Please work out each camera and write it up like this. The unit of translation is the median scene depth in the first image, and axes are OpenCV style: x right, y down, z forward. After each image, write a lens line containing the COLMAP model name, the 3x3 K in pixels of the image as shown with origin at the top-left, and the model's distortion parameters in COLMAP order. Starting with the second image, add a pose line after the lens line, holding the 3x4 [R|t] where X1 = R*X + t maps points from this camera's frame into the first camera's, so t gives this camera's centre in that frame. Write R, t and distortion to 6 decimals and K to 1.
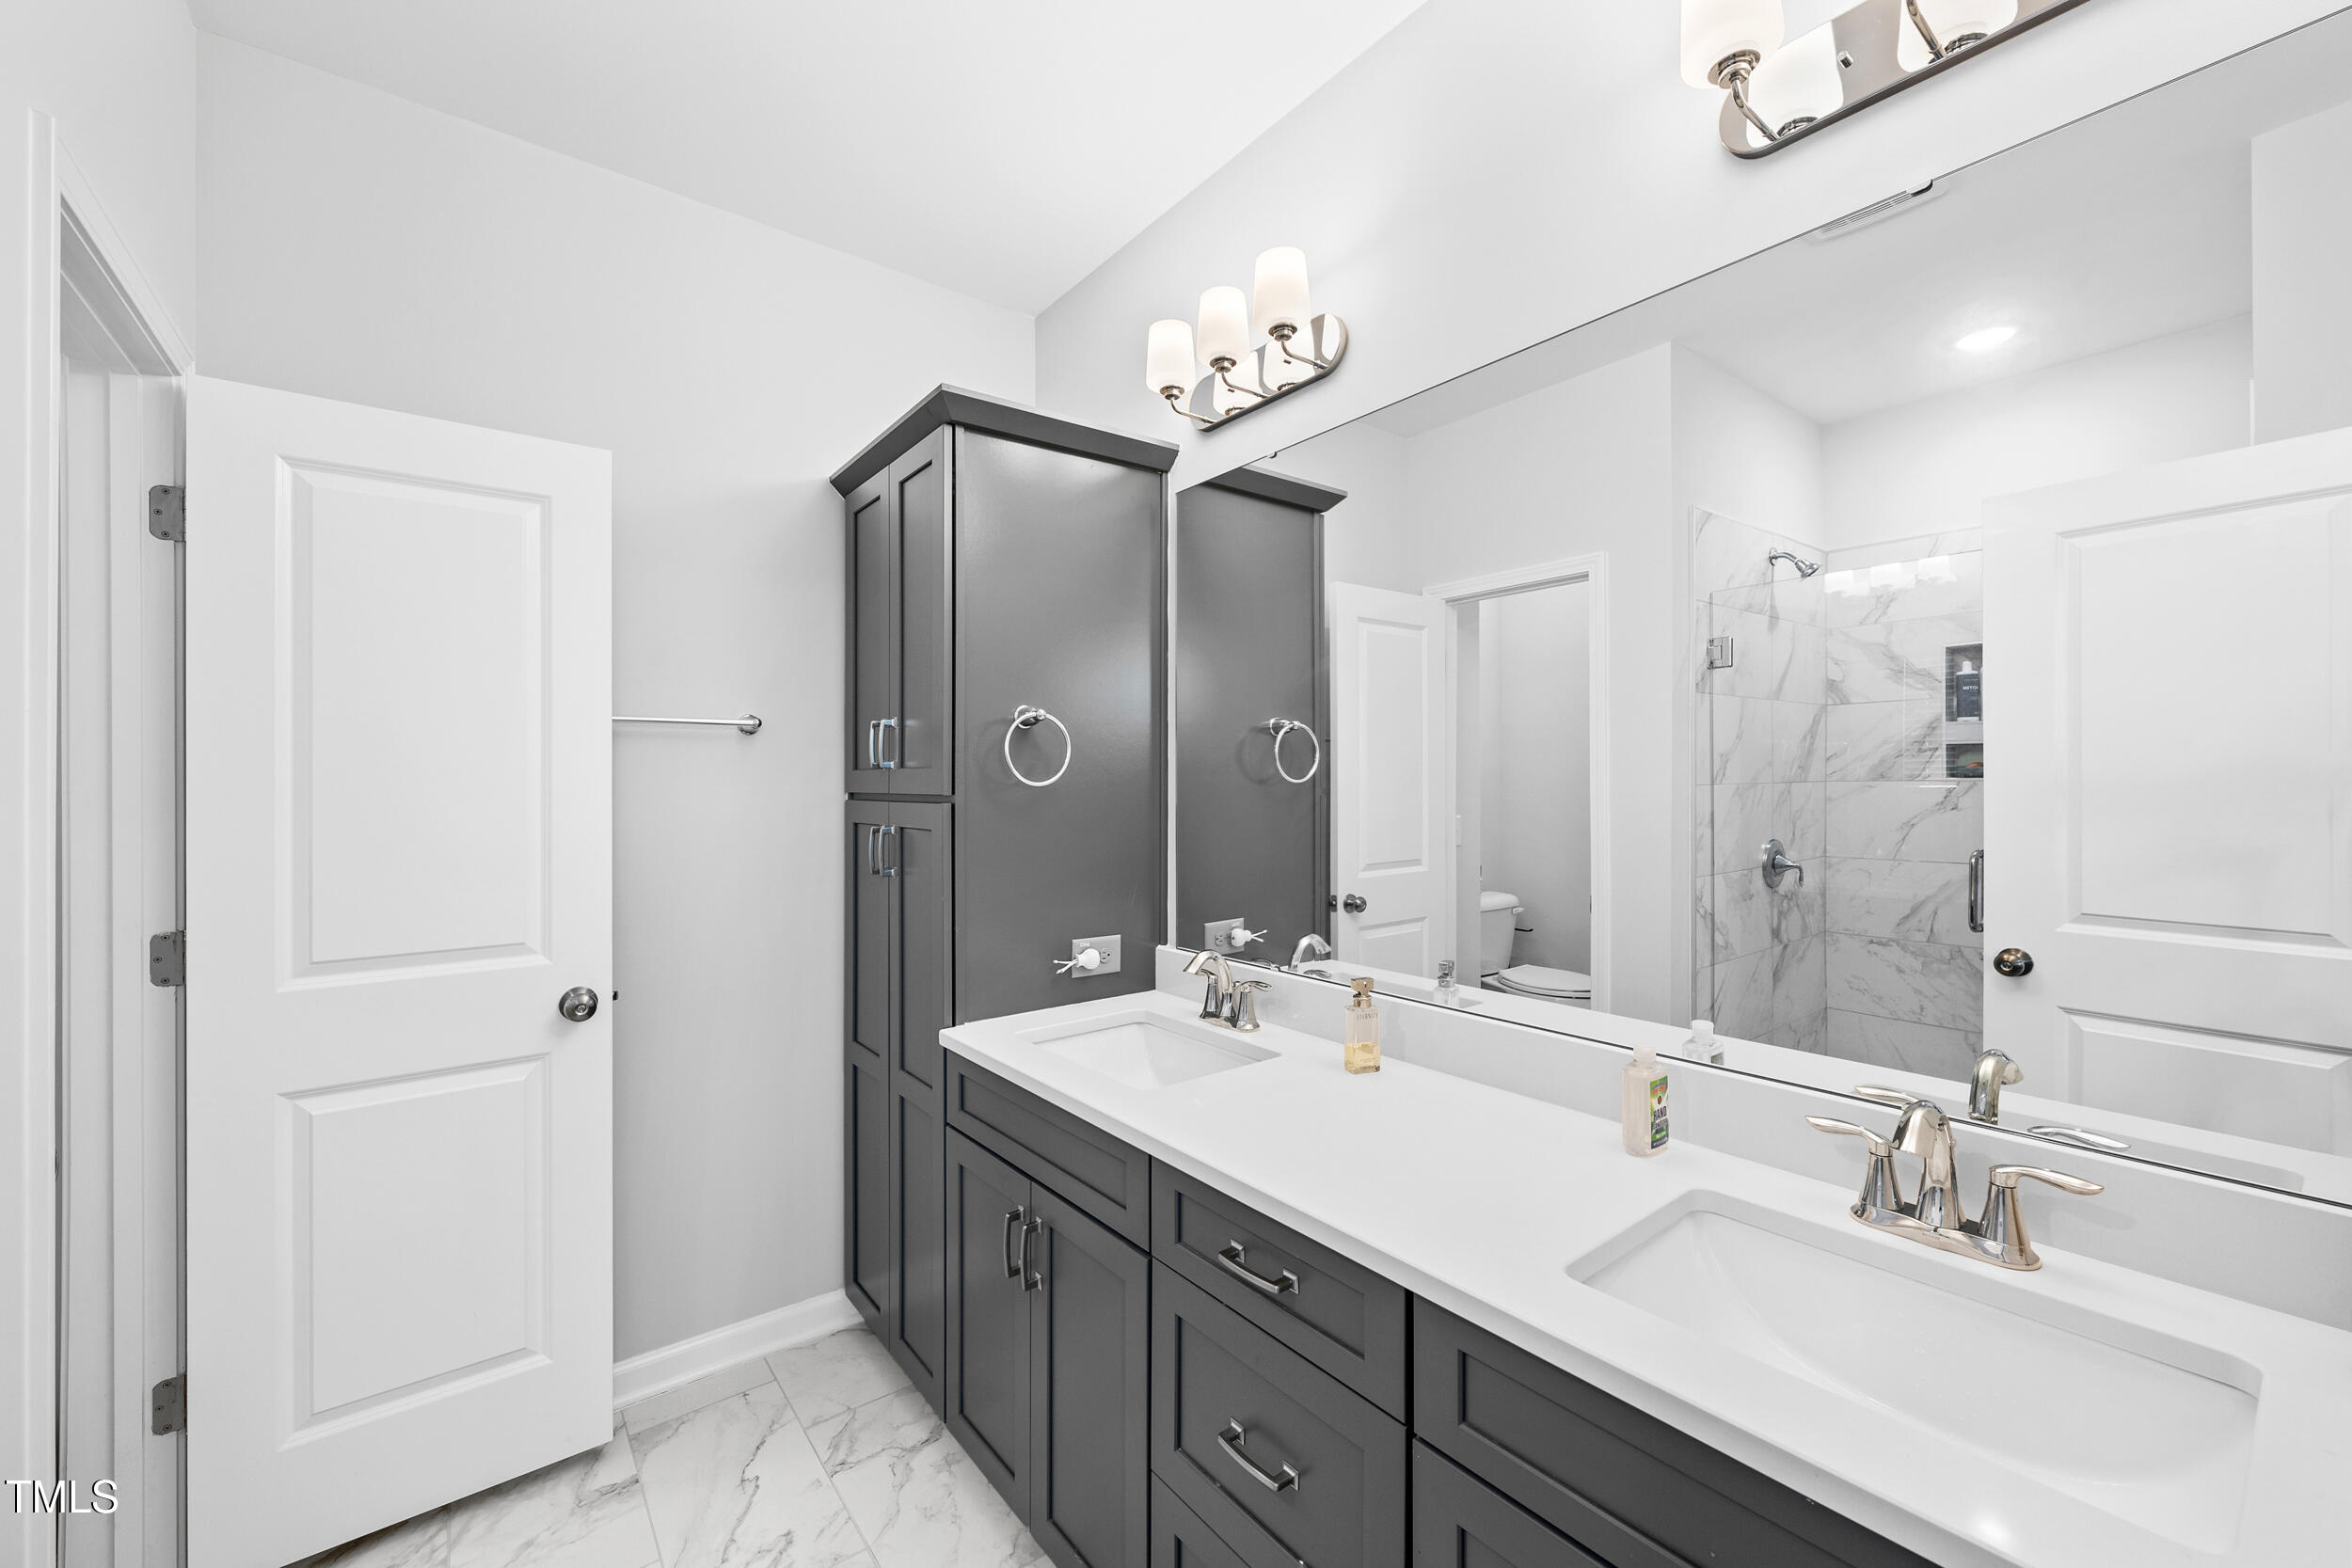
lens RADIAL K [[939.9, 0, 1176.0], [0, 939.9, 784.0], [0, 0, 1]] dist [-0.001029, 0.000095]
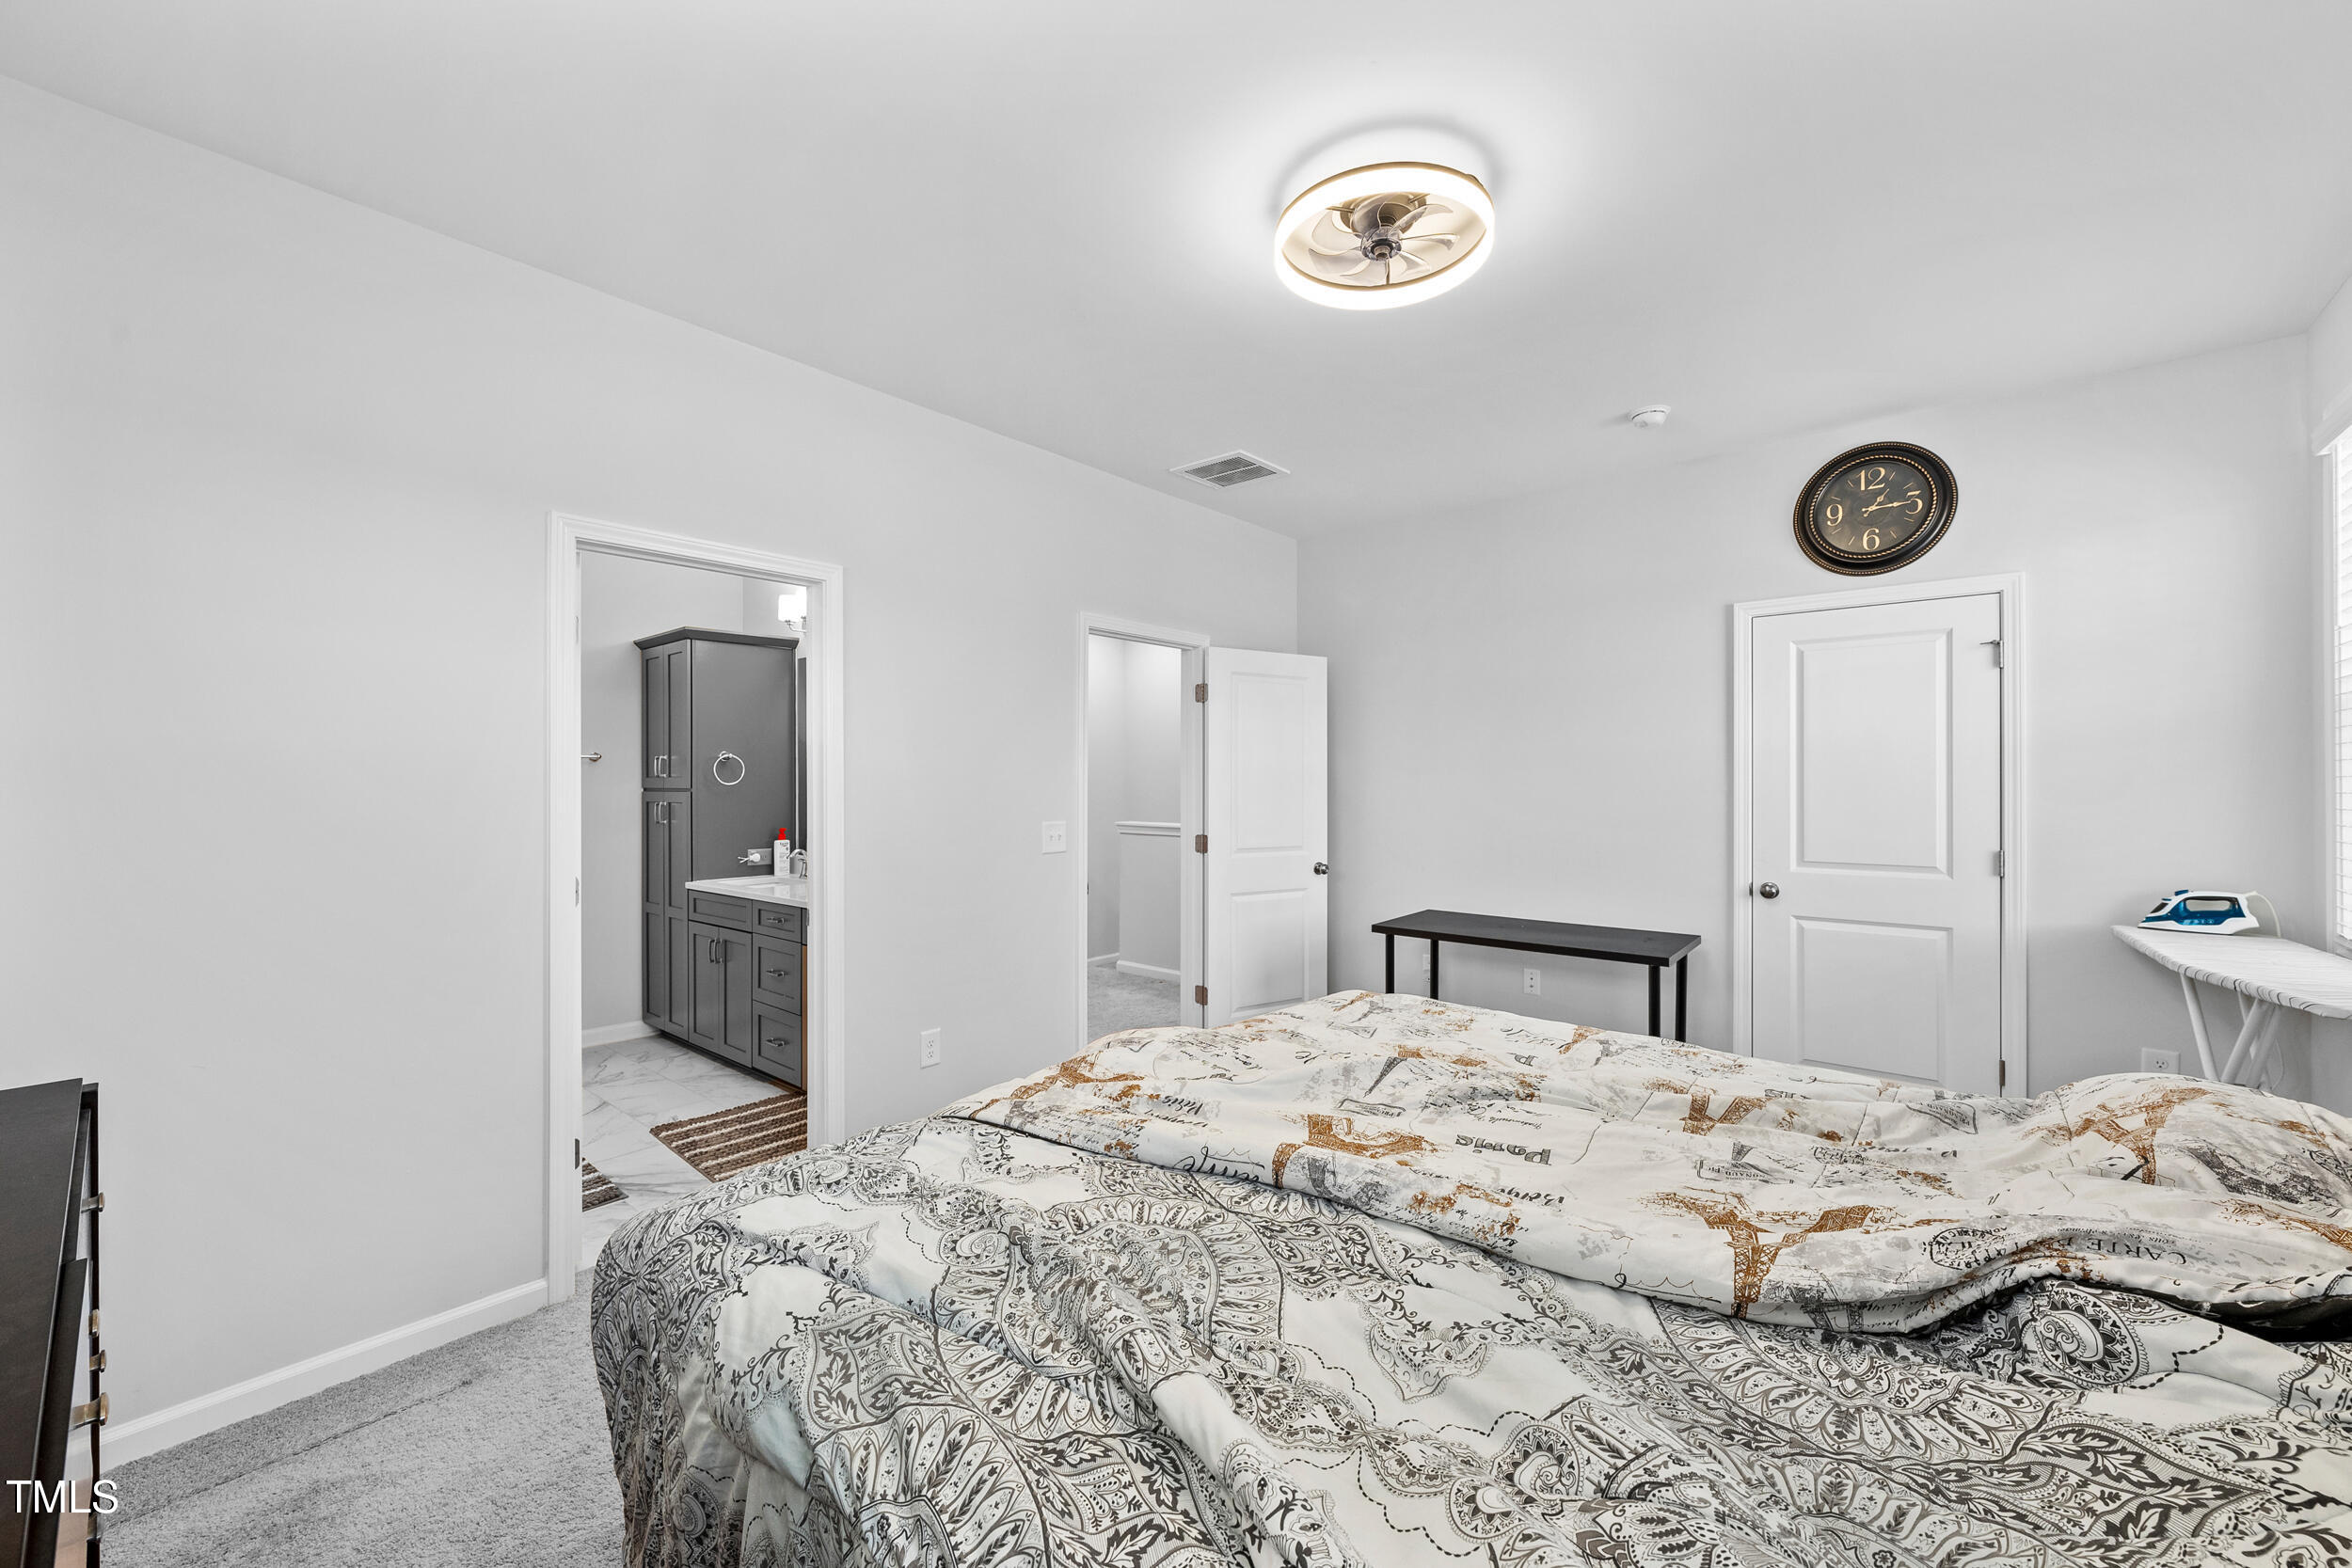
lens RADIAL K [[939.9, 0, 1176.0], [0, 939.9, 784.0], [0, 0, 1]] dist [-0.001029, 0.000095]
pose [[0.979399, -0.001358, 0.201928, 0.455221], [0.001437, 0.999999, -0.000244, 0.002249], [-0.201928, 0.000529, 0.979400, -1.495192]]
